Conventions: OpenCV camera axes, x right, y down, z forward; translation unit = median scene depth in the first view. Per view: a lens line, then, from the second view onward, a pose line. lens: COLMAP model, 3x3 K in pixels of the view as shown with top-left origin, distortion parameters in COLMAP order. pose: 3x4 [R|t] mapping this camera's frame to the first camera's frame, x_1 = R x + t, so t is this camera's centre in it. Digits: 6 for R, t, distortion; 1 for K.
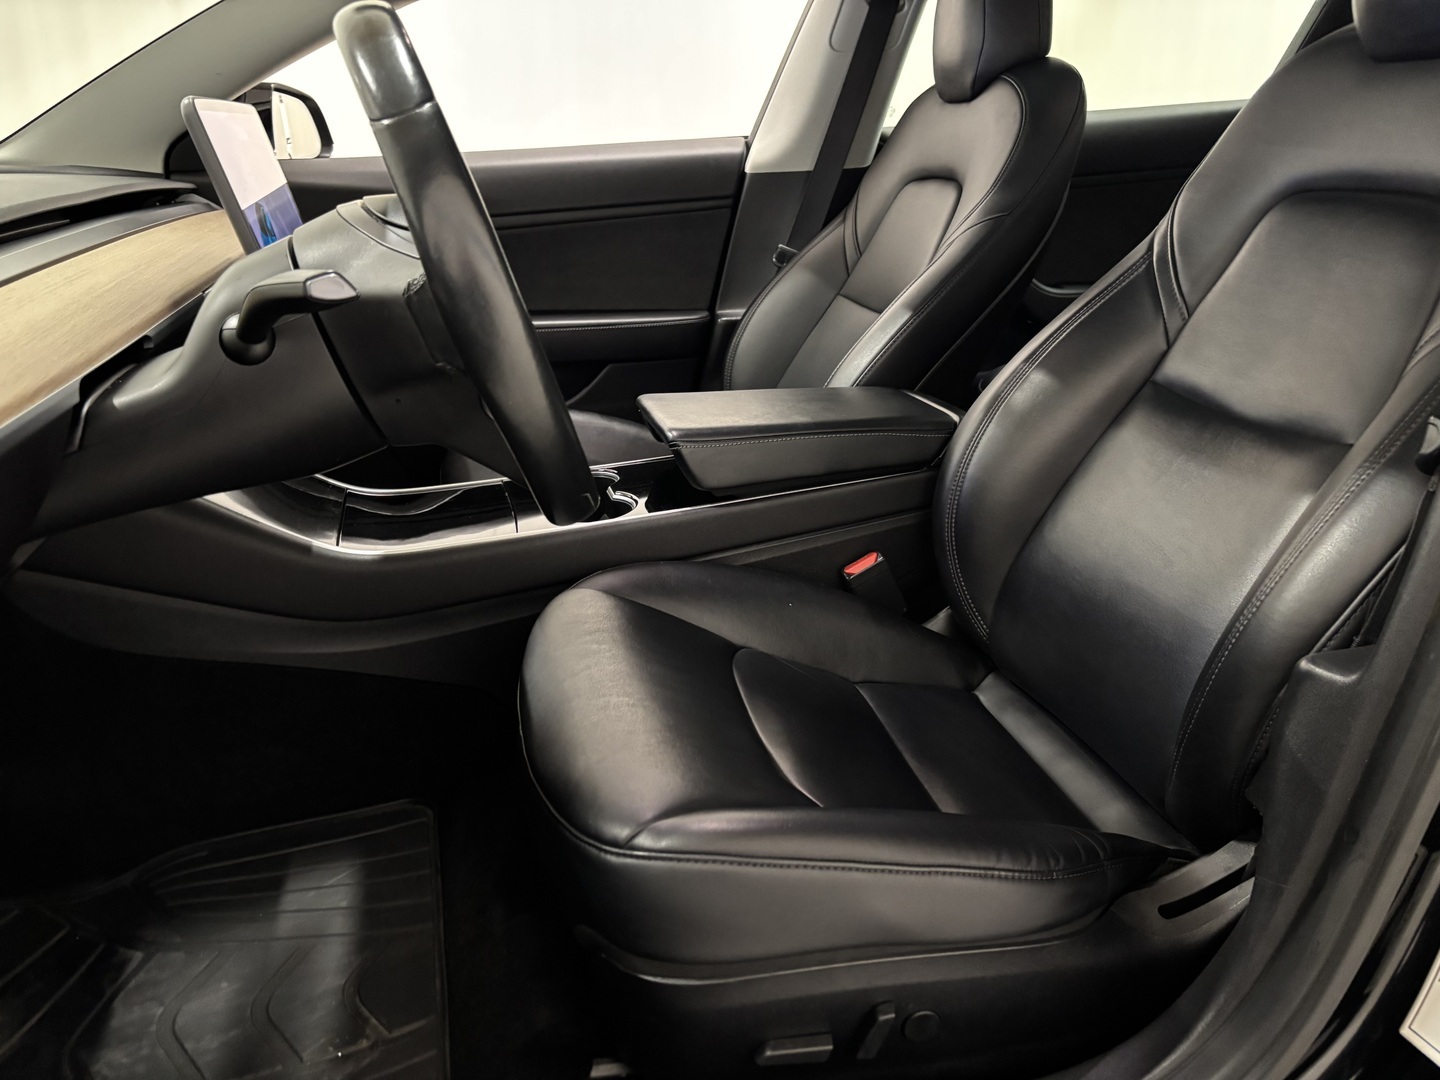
lens RADIAL K [[1065.5, 0, 720.0], [0, 1065.5, 540.0], [0, 0, 1]] dist [0.039012, -0.096516]
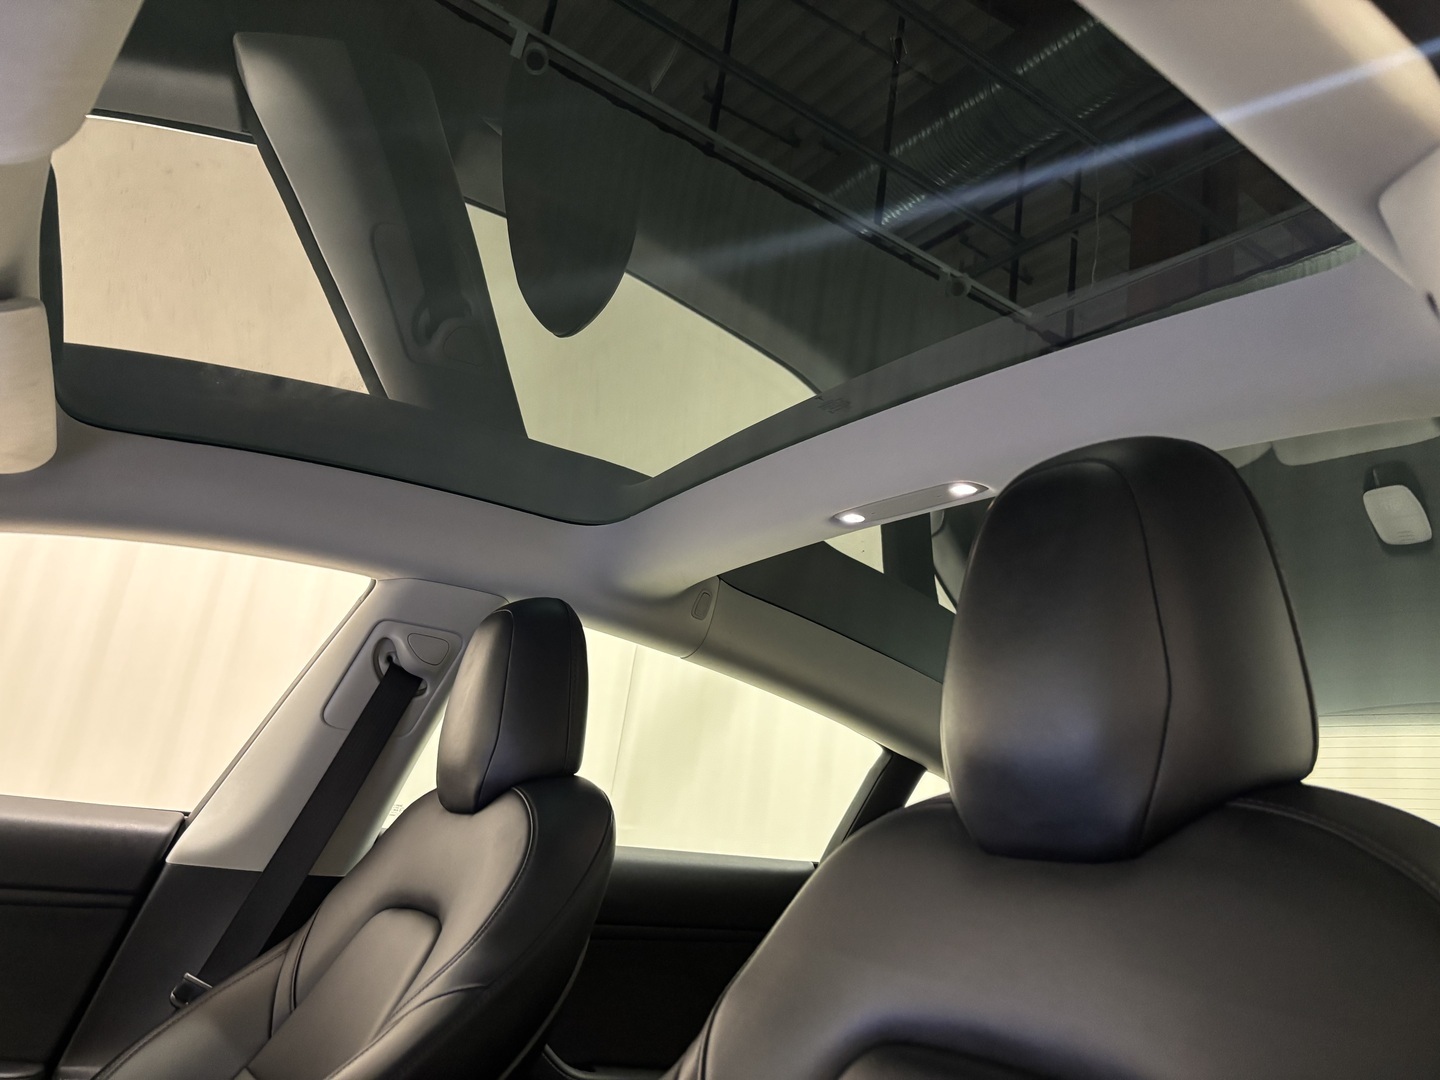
lens RADIAL K [[1065.5, 0, 720.0], [0, 1065.5, 540.0], [0, 0, 1]] dist [0.039012, -0.096516]
pose [[0.926558, 0.215085, 0.308590, 0.114736], [0.004467, 0.814039, -0.580792, -0.119067], [-0.376125, 0.539517, 0.753294, 0.241163]]
